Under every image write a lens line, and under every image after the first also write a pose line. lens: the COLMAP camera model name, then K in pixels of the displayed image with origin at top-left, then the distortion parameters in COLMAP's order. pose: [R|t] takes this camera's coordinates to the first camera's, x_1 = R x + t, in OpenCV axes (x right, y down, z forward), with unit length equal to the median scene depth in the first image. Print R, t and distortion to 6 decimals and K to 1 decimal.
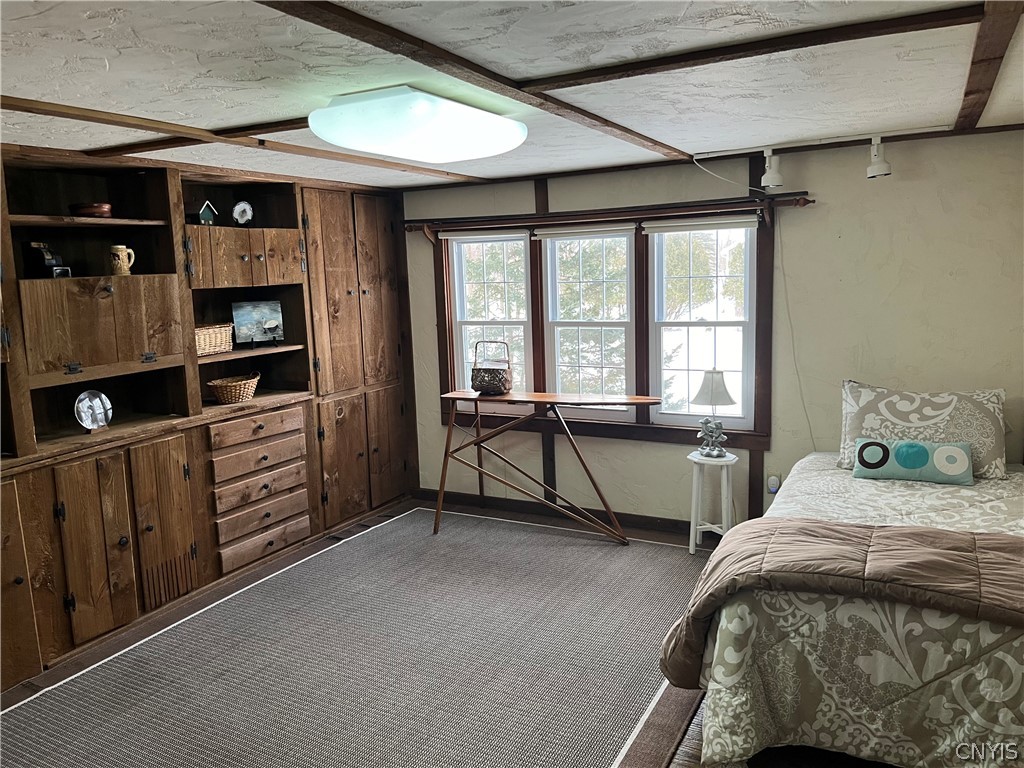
lens RADIAL K [[768.4, 0, 506.3], [0, 768.4, 381.7], [0, 0, 1]] dist [0.051287, -0.073978]
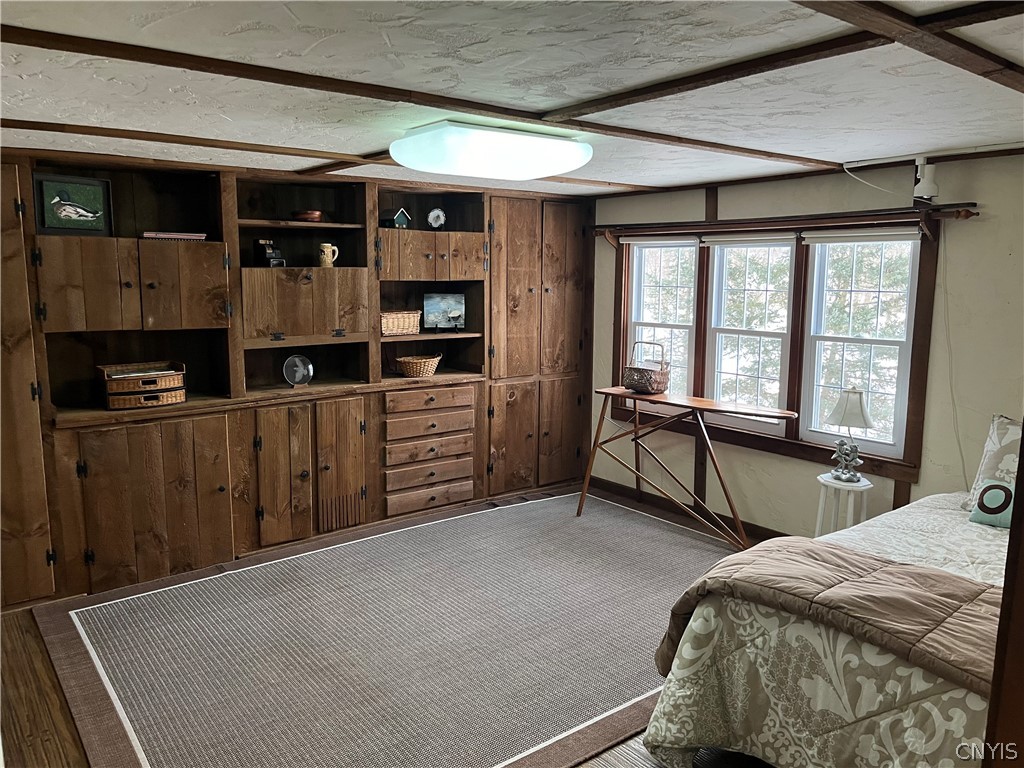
lens RADIAL K [[768.4, 0, 520.1], [0, 768.4, 381.7], [0, 0, 1]] dist [0.051287, -0.073978]
pose [[0.916840, 0.095881, -0.387572, 0.278211], [-0.095157, 0.995238, 0.021109, -0.006451], [0.387750, 0.017527, 0.921598, -0.037580]]
